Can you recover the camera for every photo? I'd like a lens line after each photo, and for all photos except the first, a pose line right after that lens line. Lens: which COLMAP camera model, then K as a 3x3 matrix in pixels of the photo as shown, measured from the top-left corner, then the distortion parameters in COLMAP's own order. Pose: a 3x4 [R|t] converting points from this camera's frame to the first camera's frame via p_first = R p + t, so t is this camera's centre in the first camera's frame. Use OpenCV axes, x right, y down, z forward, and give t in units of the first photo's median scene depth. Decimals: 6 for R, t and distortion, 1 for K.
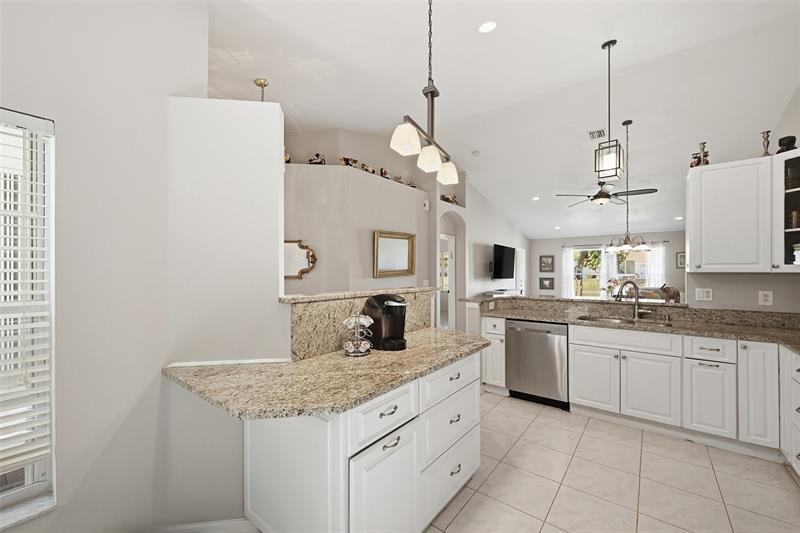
lens RADIAL K [[322.6, 0, 398.5], [0, 322.6, 267.2], [0, 0, 1]] dist [-0.002856, -0.000087]
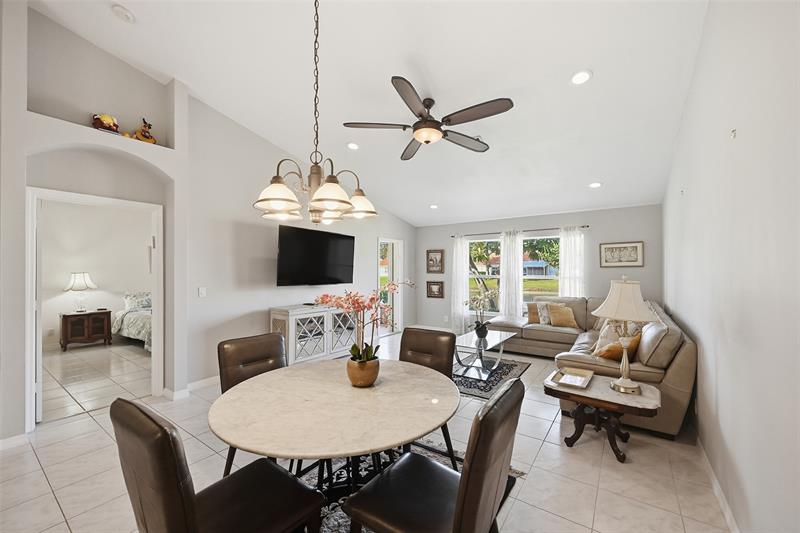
lens RADIAL K [[322.6, 0, 402.0], [0, 322.6, 272.5], [0, 0, 1]] dist [-0.002856, -0.000087]
pose [[0.998044, -0.001161, 0.062506, 0.933905], [0.000042, 0.999840, 0.017890, 0.003137], [-0.062517, -0.017852, 0.997884, 0.821346]]
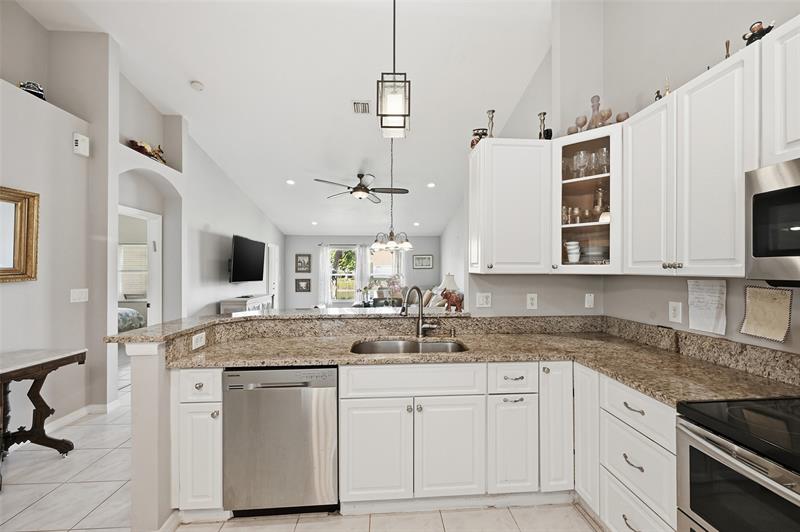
lens RADIAL K [[319.4, 0, 407.0], [0, 319.4, 273.1], [0, 0, 1]] dist [-0.004108, -0.000424]
pose [[0.734538, -0.003841, 0.678556, 0.188321], [-0.008258, 0.999859, 0.014599, 0.003504], [-0.678517, -0.016327, 0.734403, 0.409269]]
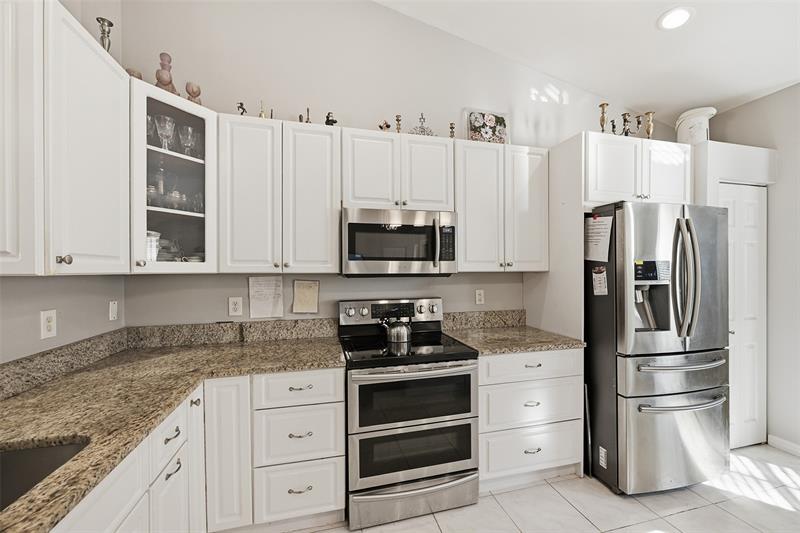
lens RADIAL K [[322.6, 0, 405.0], [0, 322.6, 271.9], [0, 0, 1]] dist [-0.002856, -0.000087]
pose [[-0.804213, 0.000492, 0.594340, 0.264046], [-0.000362, 0.999999, -0.001317, 0.008655], [-0.594340, -0.001274, -0.804213, 0.764847]]
